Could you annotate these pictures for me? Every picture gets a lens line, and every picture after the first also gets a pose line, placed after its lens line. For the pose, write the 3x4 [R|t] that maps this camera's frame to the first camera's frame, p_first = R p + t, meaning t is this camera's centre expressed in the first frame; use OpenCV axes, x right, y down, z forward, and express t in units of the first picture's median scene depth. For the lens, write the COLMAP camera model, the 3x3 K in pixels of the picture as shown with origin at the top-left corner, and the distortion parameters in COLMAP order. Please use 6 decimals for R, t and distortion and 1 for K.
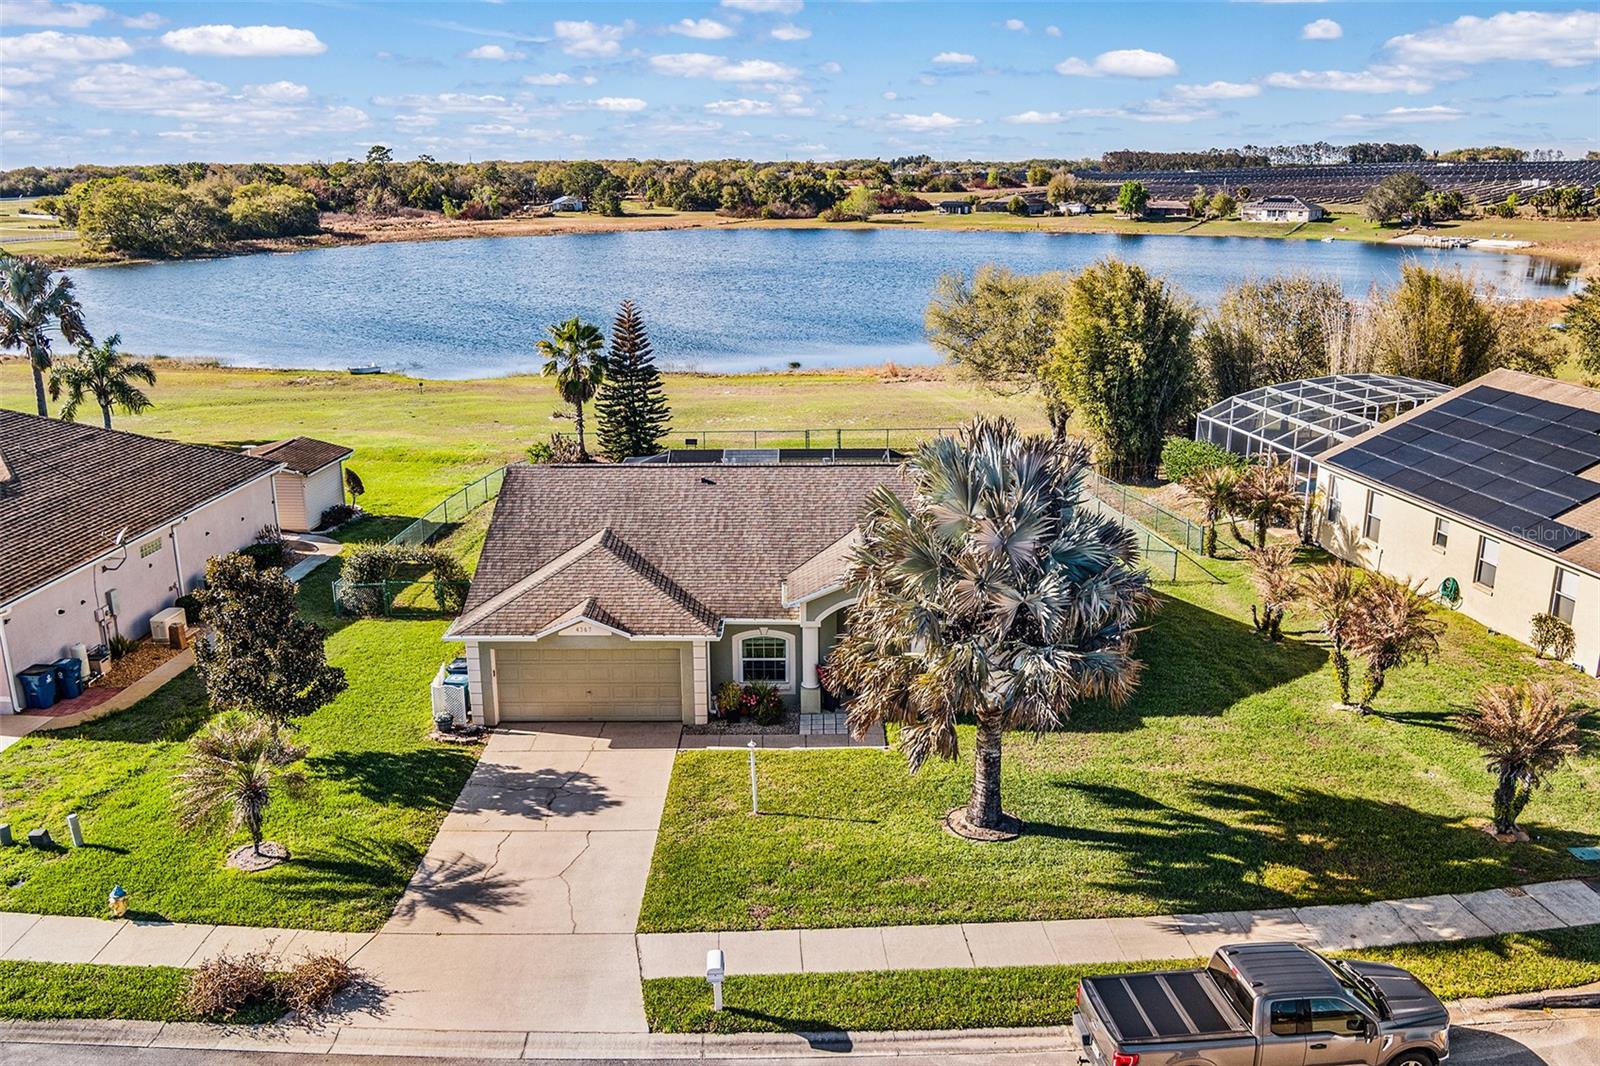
lens RADIAL K [[1300.3, 0, 800.0], [0, 1300.3, 533.0], [0, 0, 1]] dist [-0.068710, 0.014299]
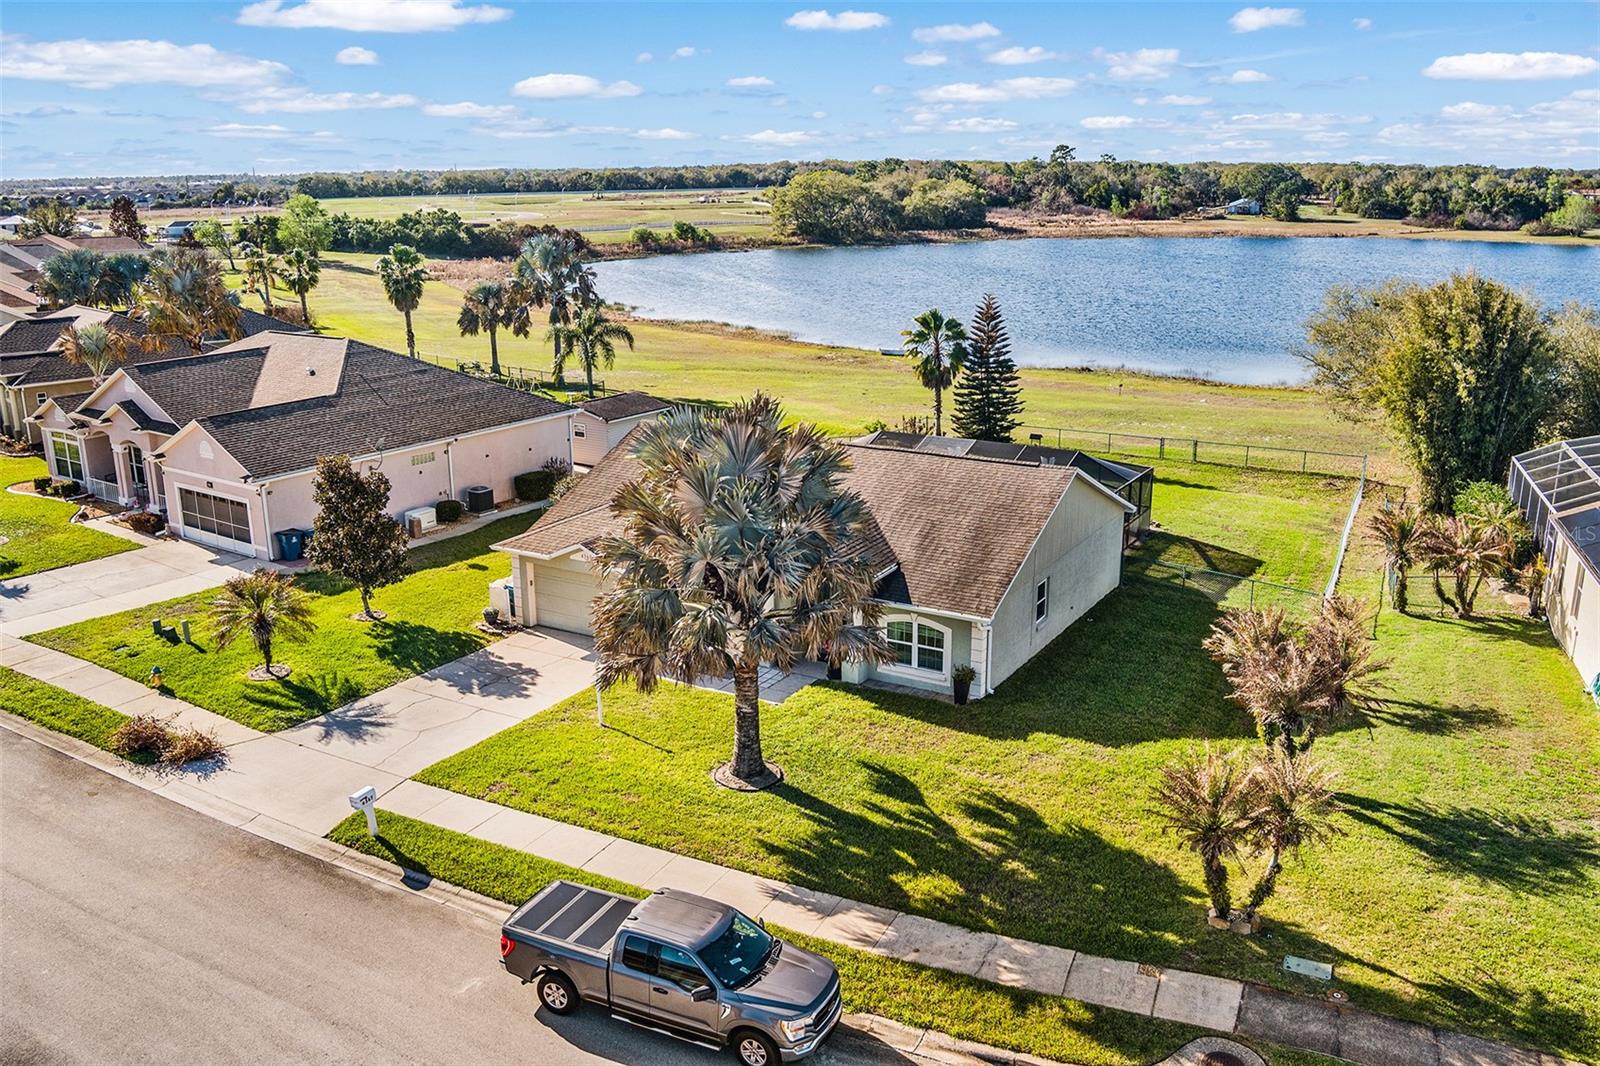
lens RADIAL K [[1300.3, 0, 800.0], [0, 1300.3, 533.0], [0, 0, 1]] dist [-0.068710, 0.014299]
pose [[0.863230, 0.135436, -0.486304, 0.057281], [-0.135498, 0.990151, 0.035237, -0.001458], [0.486287, 0.035475, 0.873079, 0.006557]]
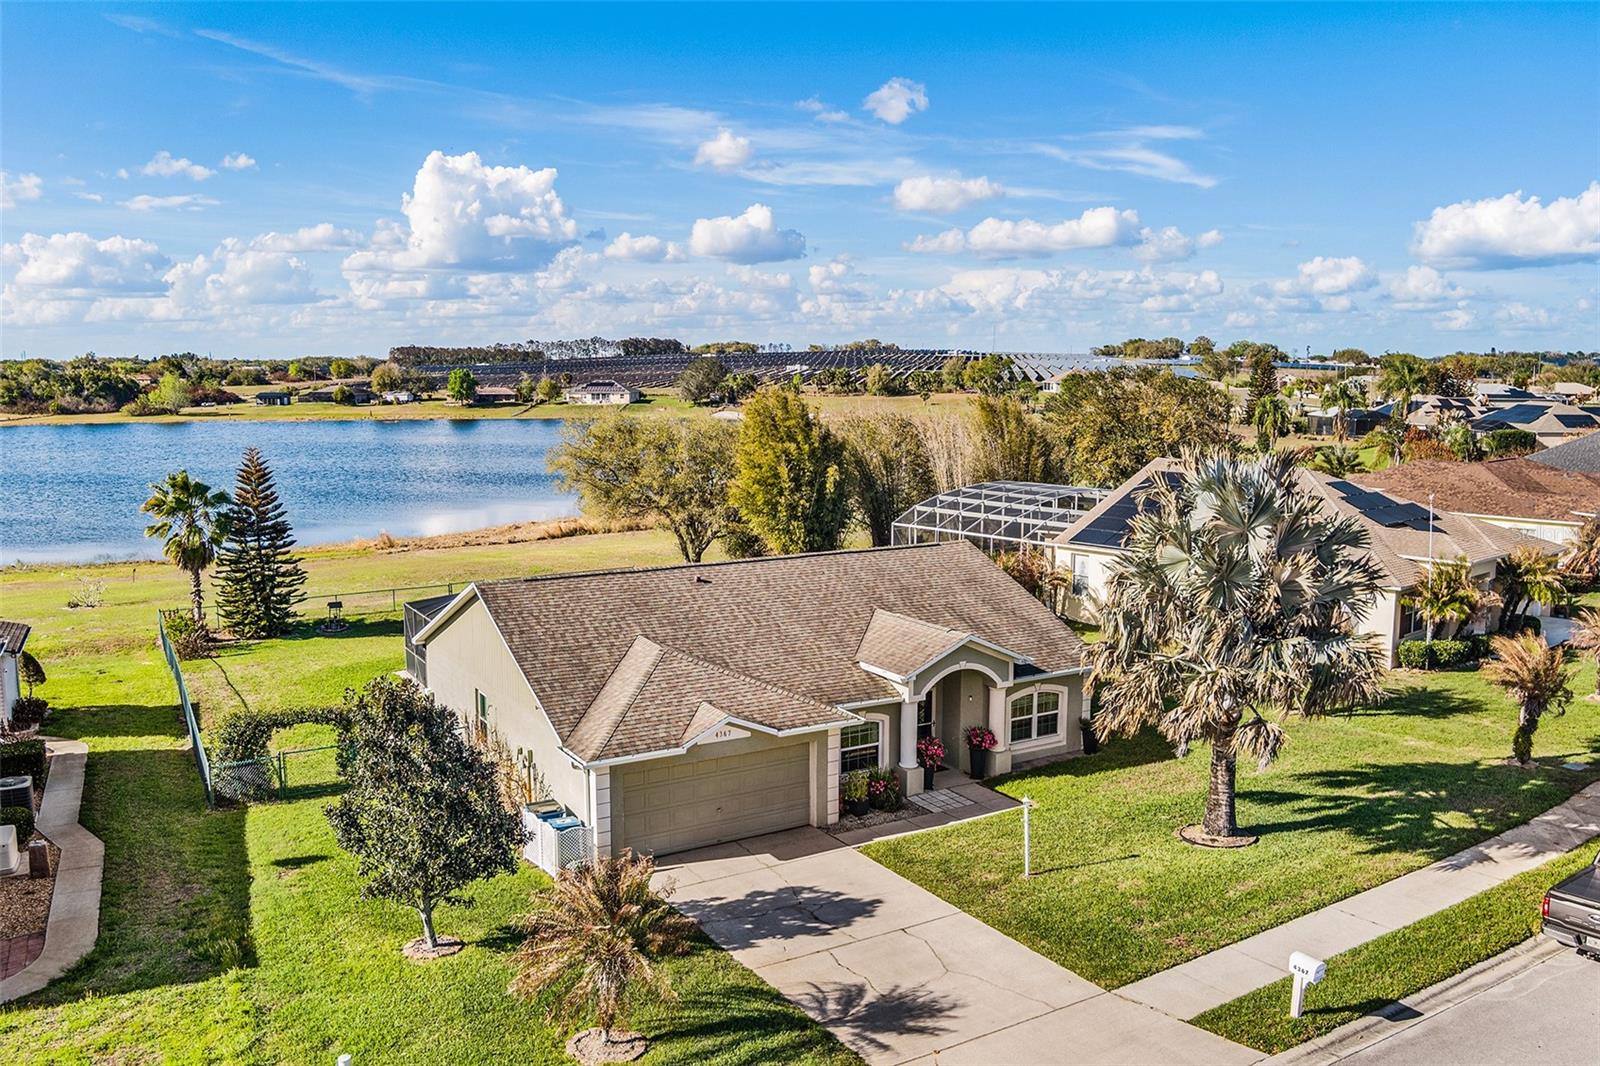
lens RADIAL K [[1300.3, 0, 800.0], [0, 1300.3, 533.0], [0, 0, 1]] dist [-0.068710, 0.014299]
pose [[0.858085, -0.061831, 0.509772, -0.056305], [0.135944, 0.984658, -0.109400, 0.004392], [-0.495187, 0.163175, 0.853325, 0.020387]]
